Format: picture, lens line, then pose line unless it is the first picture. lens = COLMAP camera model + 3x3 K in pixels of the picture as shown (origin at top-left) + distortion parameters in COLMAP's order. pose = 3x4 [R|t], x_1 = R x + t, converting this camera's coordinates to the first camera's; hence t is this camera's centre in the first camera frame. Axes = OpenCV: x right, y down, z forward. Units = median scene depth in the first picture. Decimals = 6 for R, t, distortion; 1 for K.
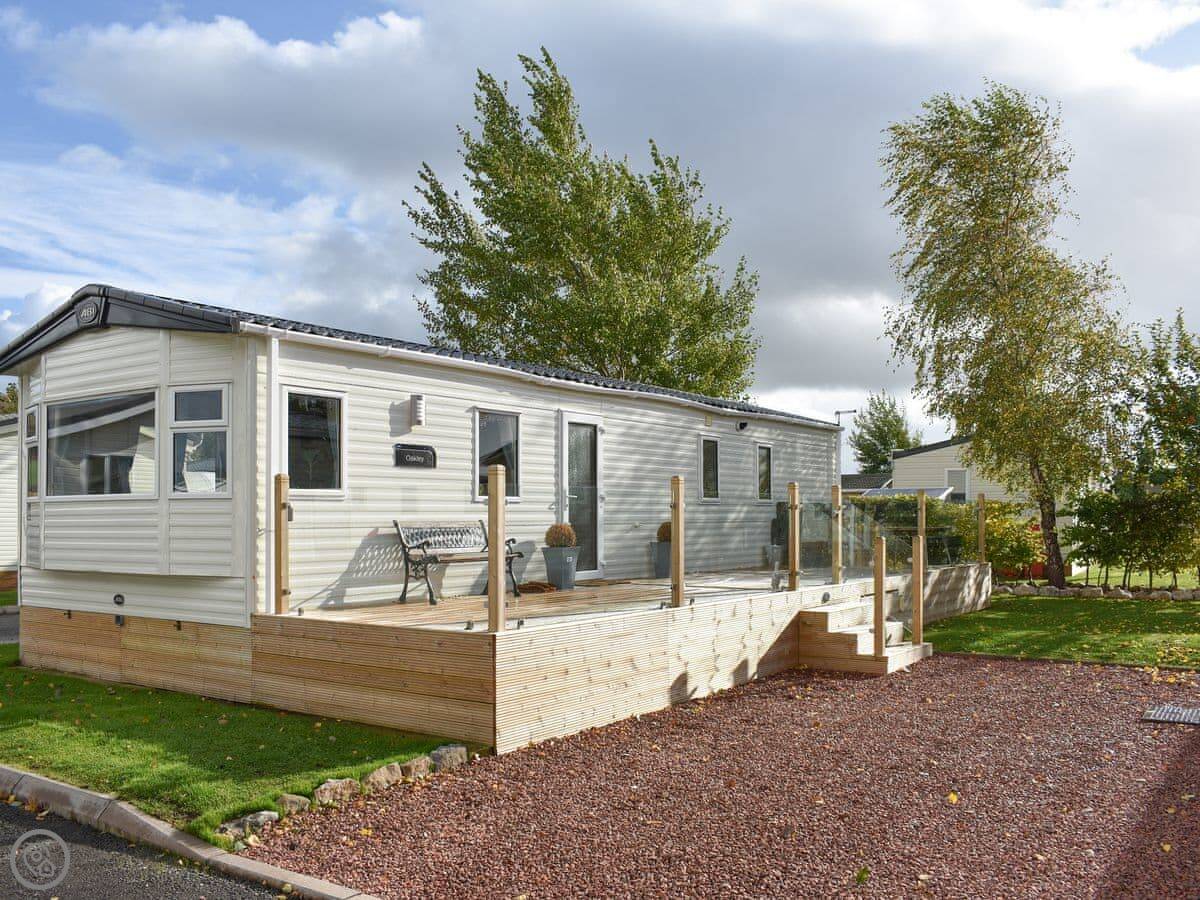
lens RADIAL K [[1094.1, 0, 538.0], [0, 1094.1, 521.0], [0, 0, 1]] dist [-0.028174, 0.009059]
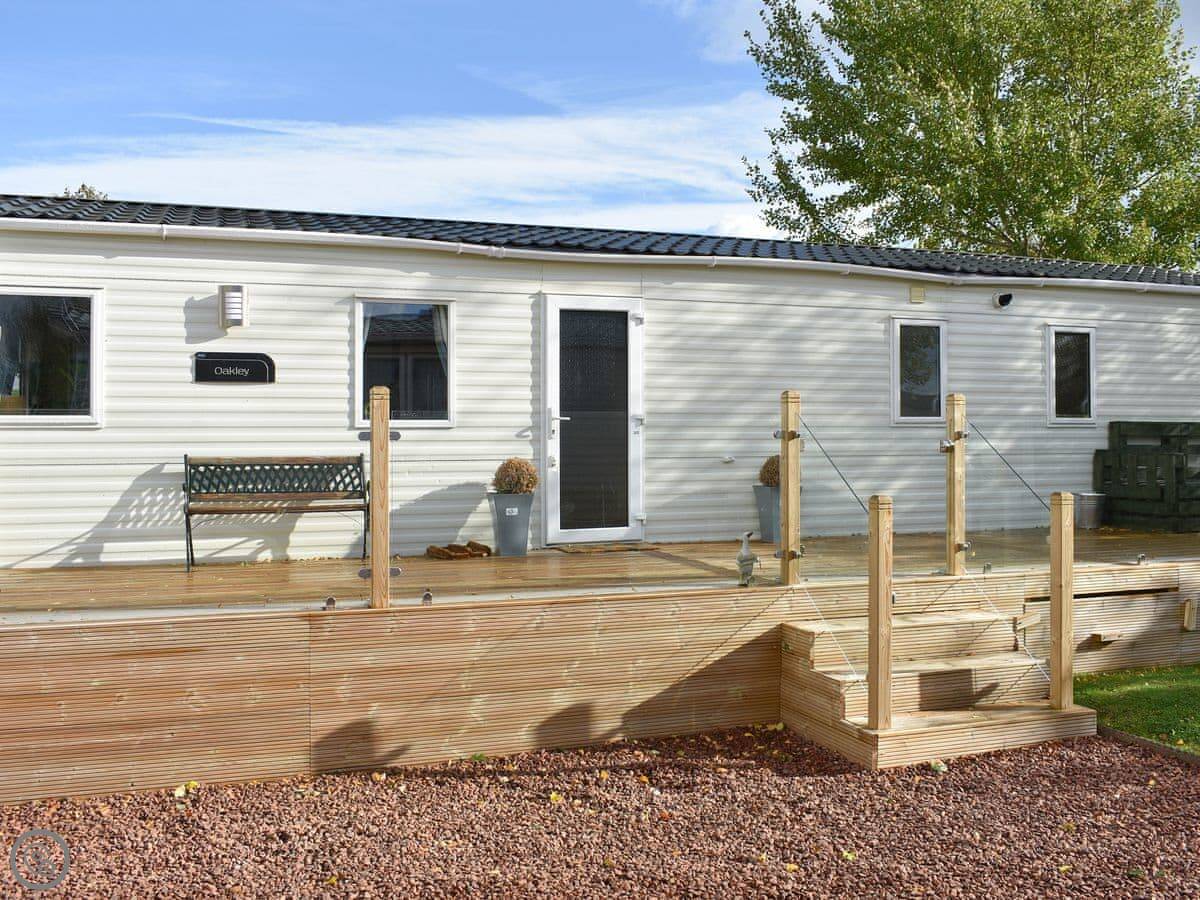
lens RADIAL K [[1094.1, 0, 548.3], [0, 1094.1, 435.7], [0, 0, 1]] dist [-0.028174, 0.009059]
pose [[0.821846, 0.000732, -0.569709, 0.470057], [-0.001926, 0.999997, -0.001493, -0.012098], [0.569707, 0.002324, 0.821845, 0.491735]]
